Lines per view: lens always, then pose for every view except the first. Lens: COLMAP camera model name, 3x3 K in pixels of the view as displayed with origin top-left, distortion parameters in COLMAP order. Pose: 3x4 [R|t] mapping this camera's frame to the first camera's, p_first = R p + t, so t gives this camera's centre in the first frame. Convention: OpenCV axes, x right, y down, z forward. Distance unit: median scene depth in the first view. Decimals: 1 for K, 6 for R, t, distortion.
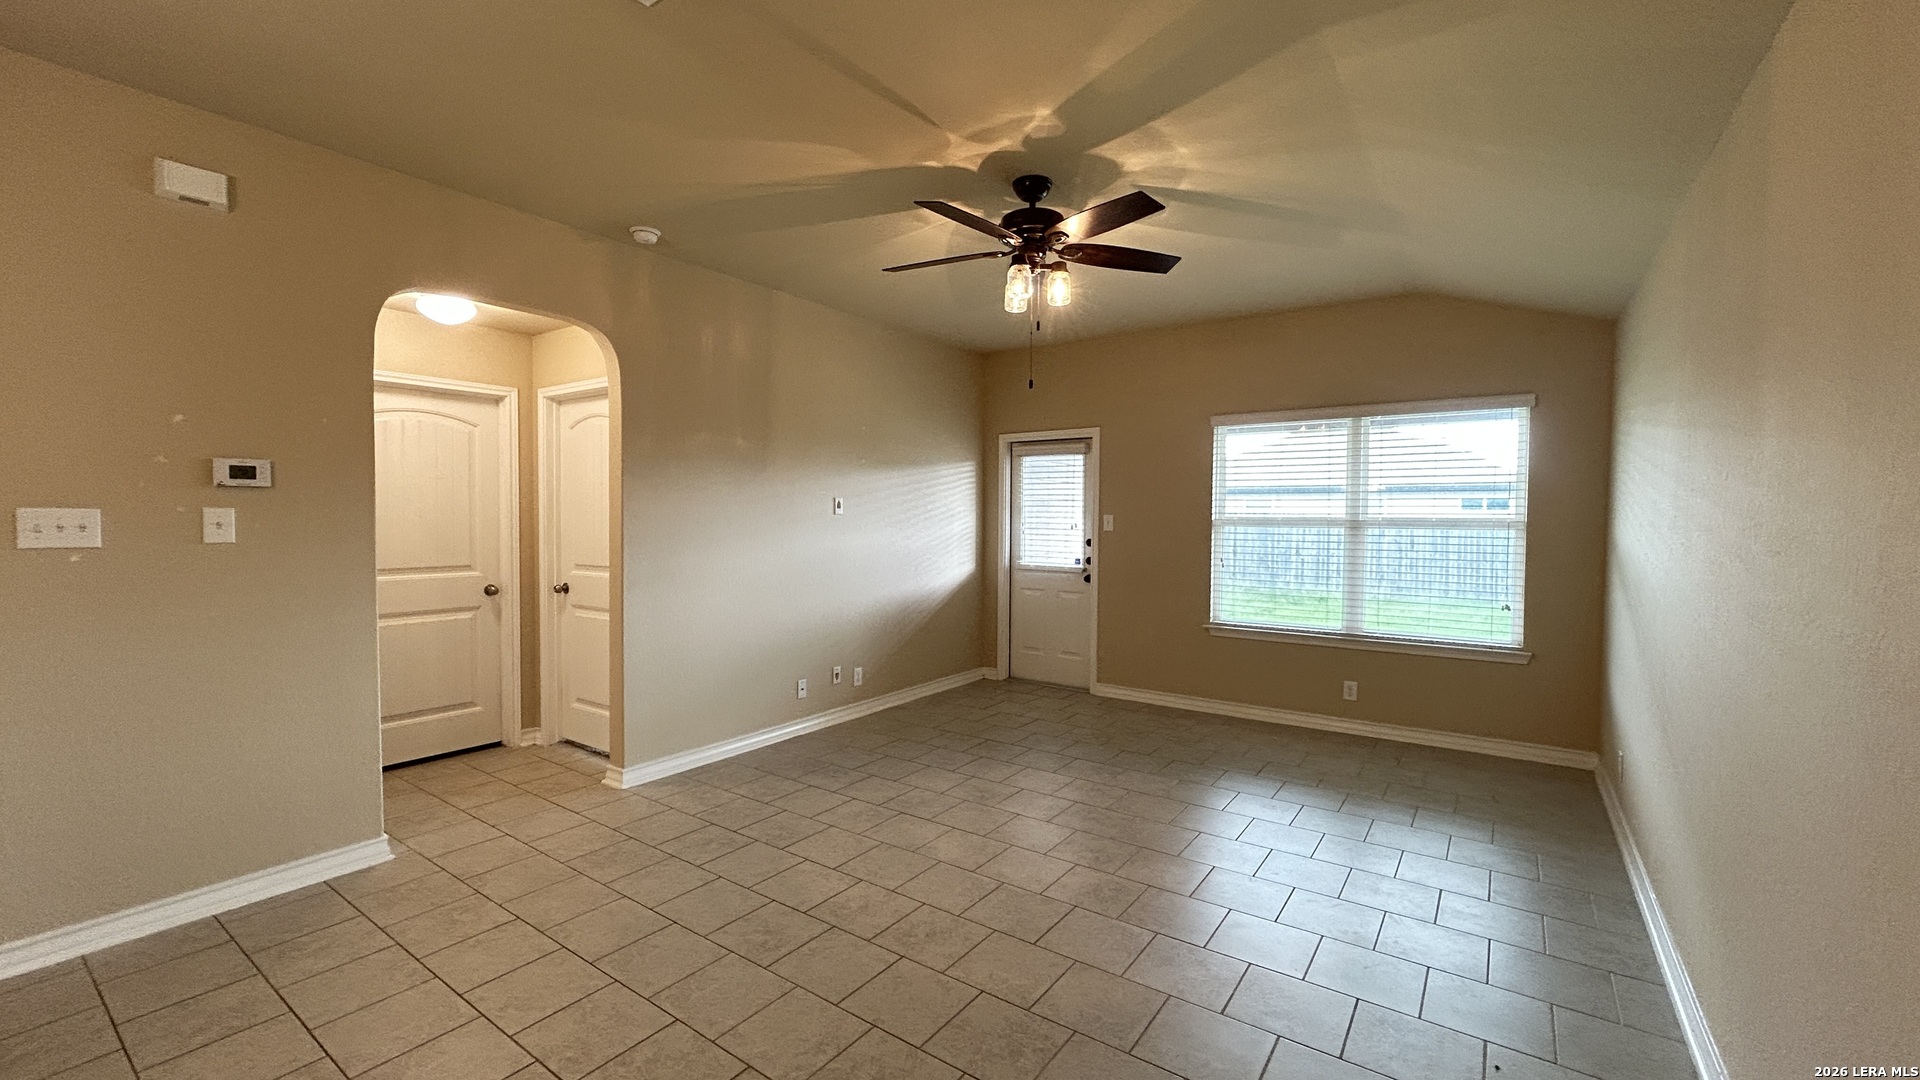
lens RADIAL K [[776.1, 0, 962.3], [0, 776.1, 535.9], [0, 0, 1]] dist [0.005959, 0.001755]
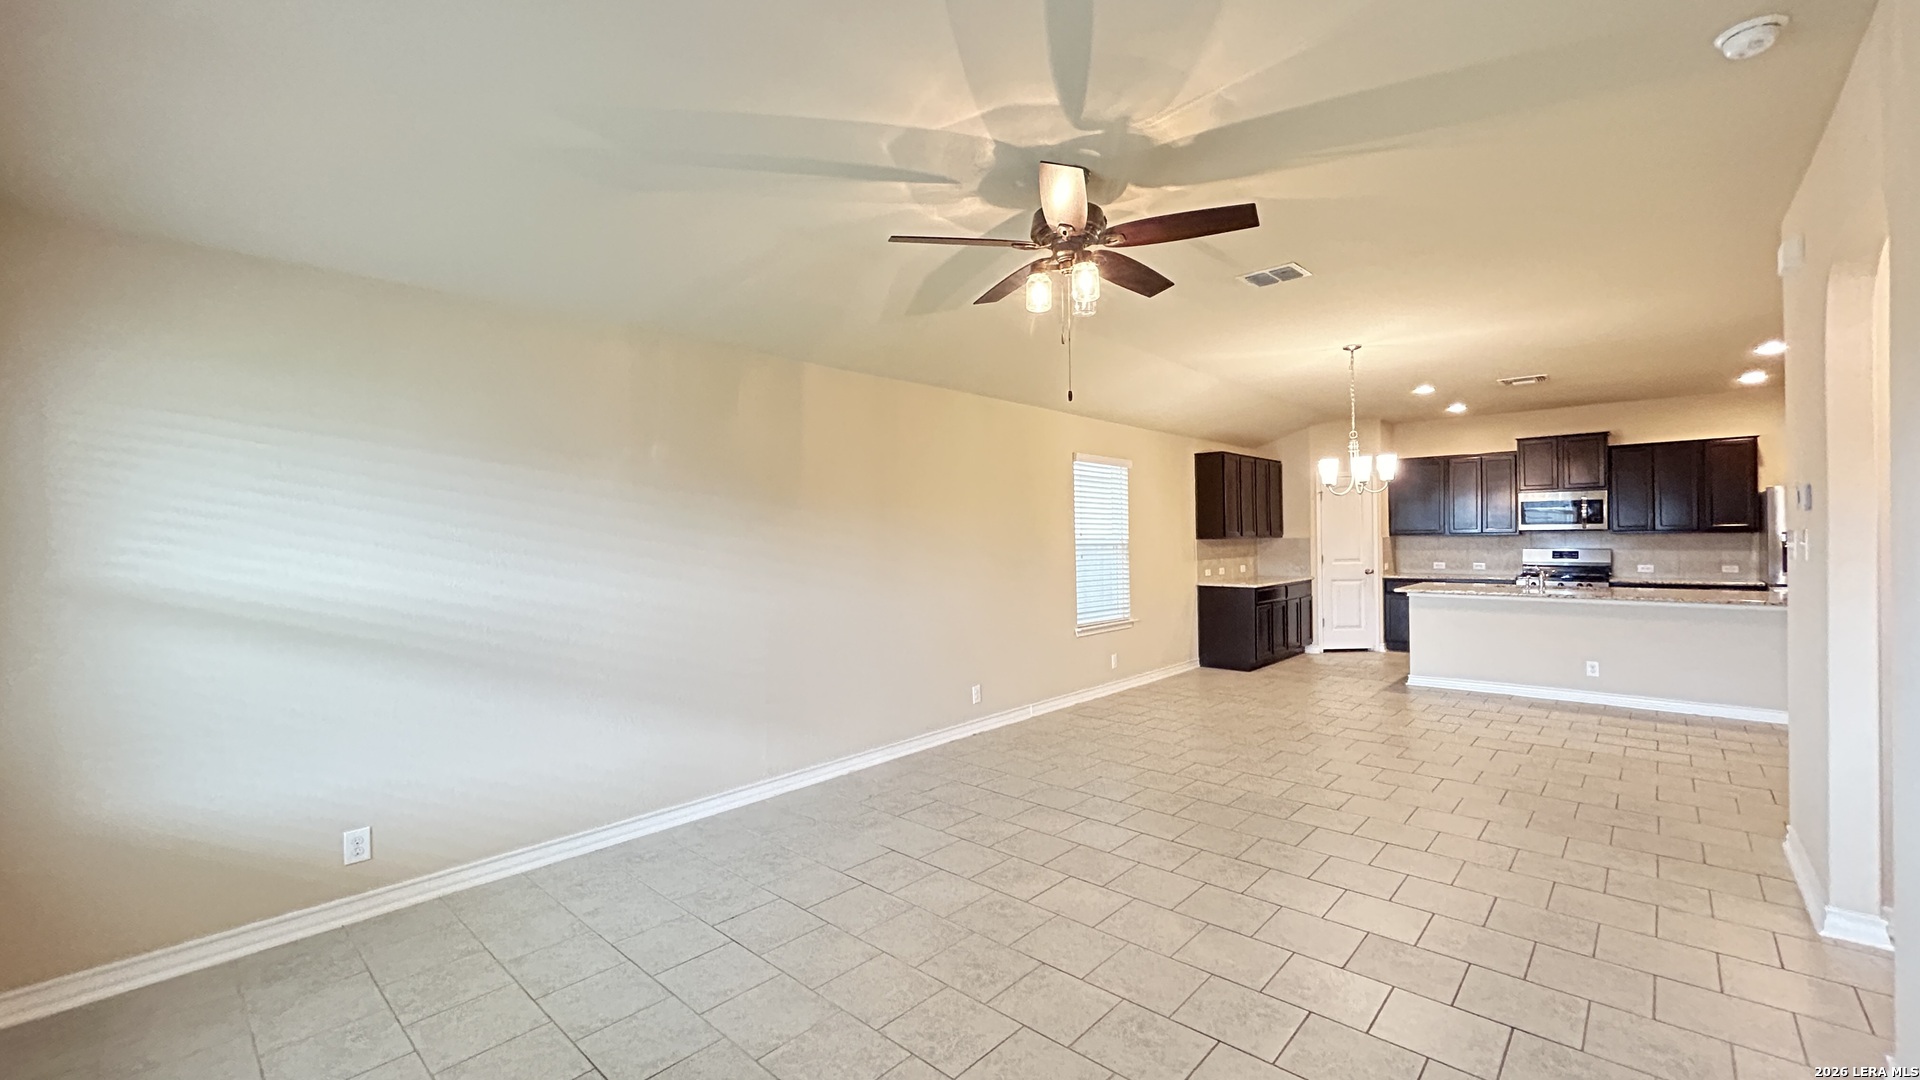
lens RADIAL K [[776.1, 0, 961.7], [0, 776.1, 539.2], [0, 0, 1]] dist [0.005959, 0.001755]
pose [[-0.993042, 0.005649, 0.117624, 0.066937], [0.009493, 0.999438, 0.032143, -0.037729], [-0.117376, 0.033036, -0.992538, 1.181514]]
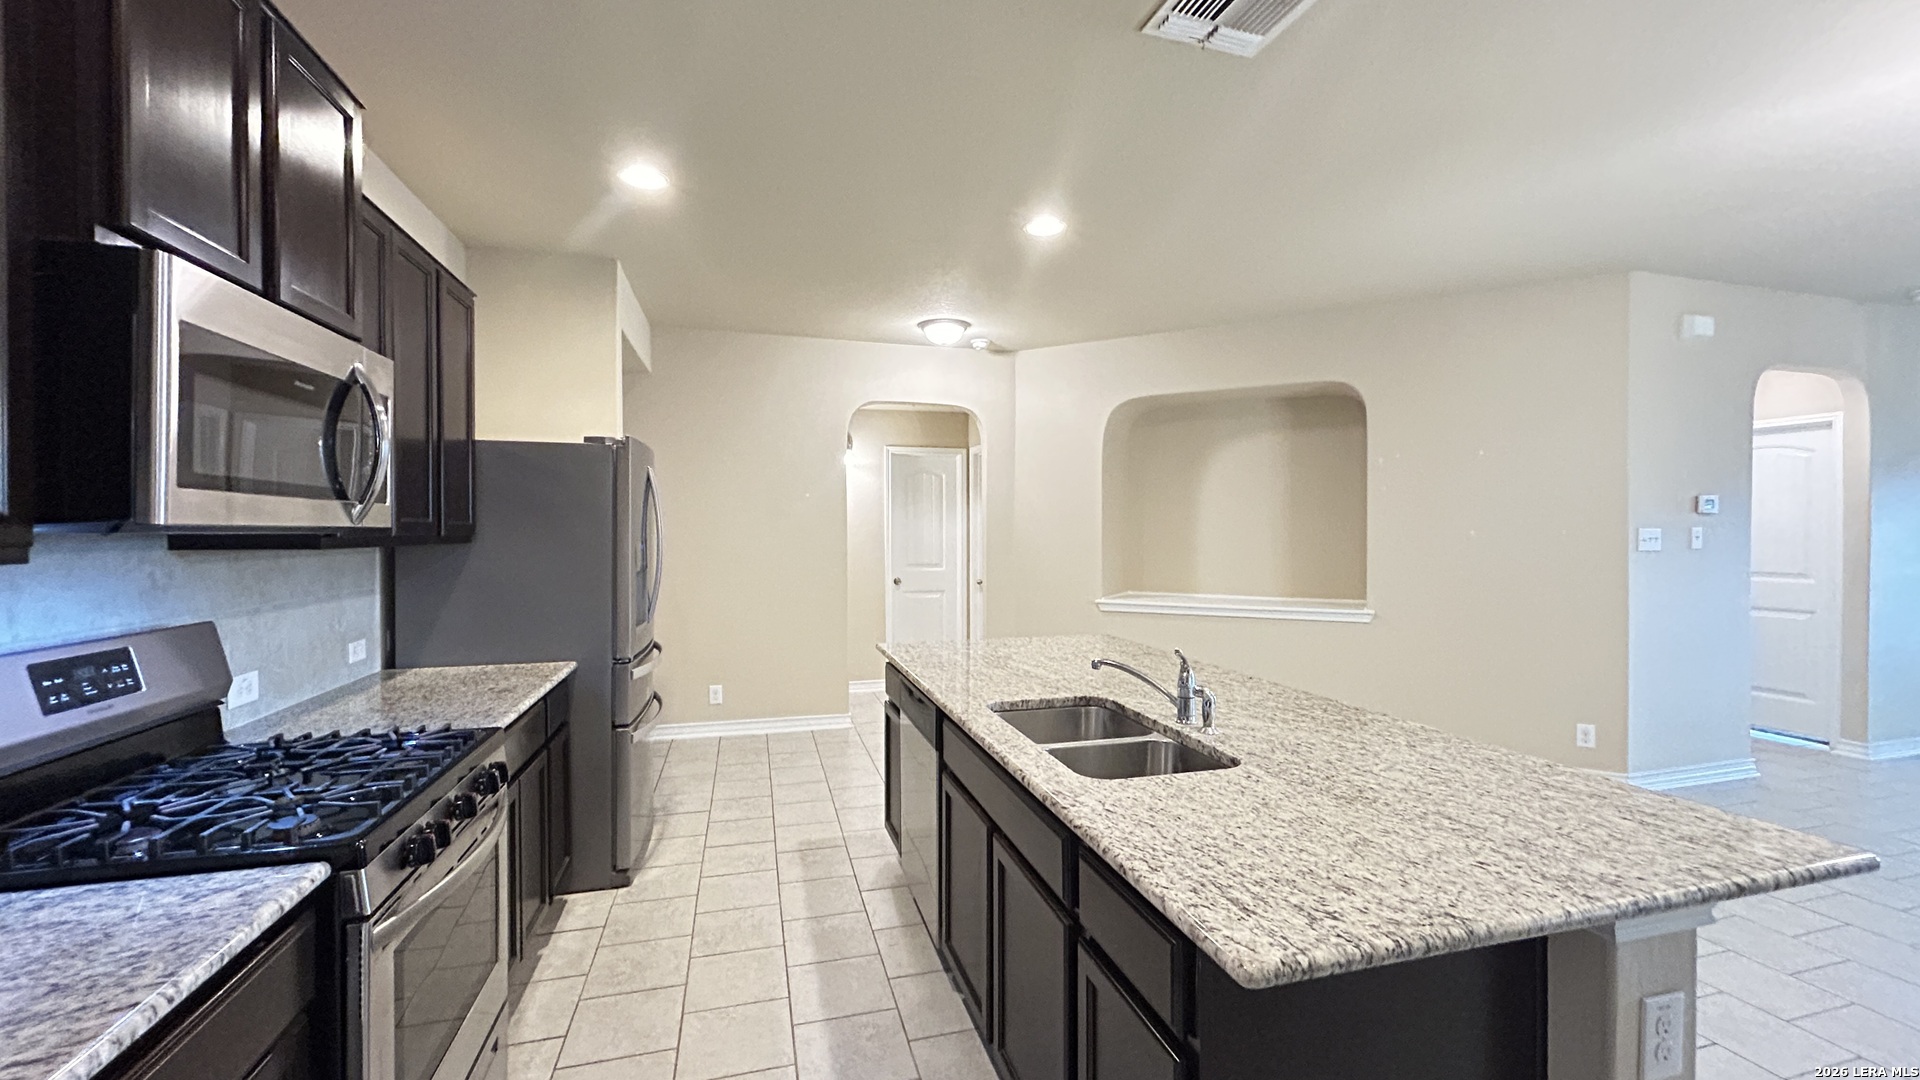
lens RADIAL K [[776.1, 0, 965.8], [0, 776.1, 530.4], [0, 0, 1]] dist [0.005959, 0.001755]
pose [[0.778075, -0.007526, -0.628126, -0.582199], [-0.008248, 0.999720, -0.022196, 0.009813], [0.628117, 0.022451, 0.777795, -0.596287]]
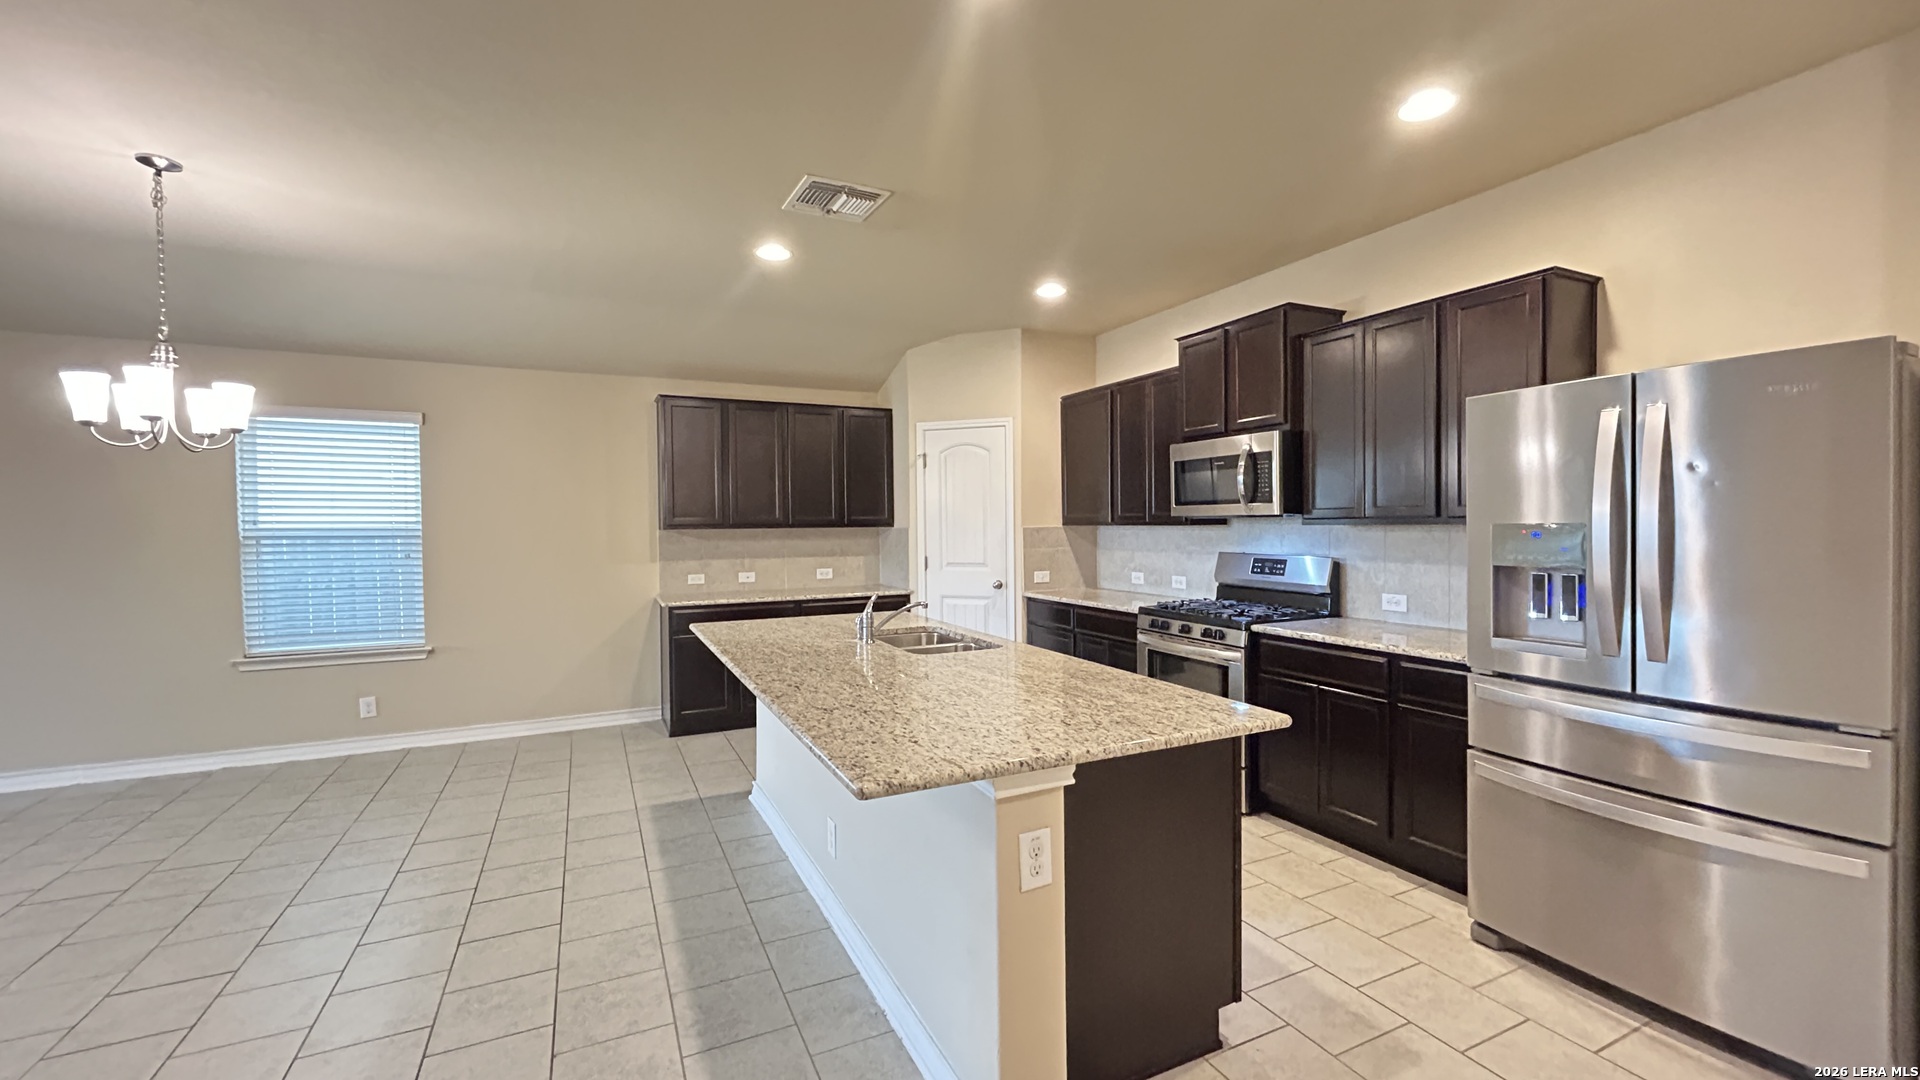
lens RADIAL K [[776.1, 0, 957.9], [0, 776.1, 536.5], [0, 0, 1]] dist [0.005959, 0.001755]
pose [[-0.873426, -0.007789, 0.486895, -1.099464], [0.015284, 0.998941, 0.043399, -0.011790], [-0.486718, 0.045347, -0.872382, 0.271940]]
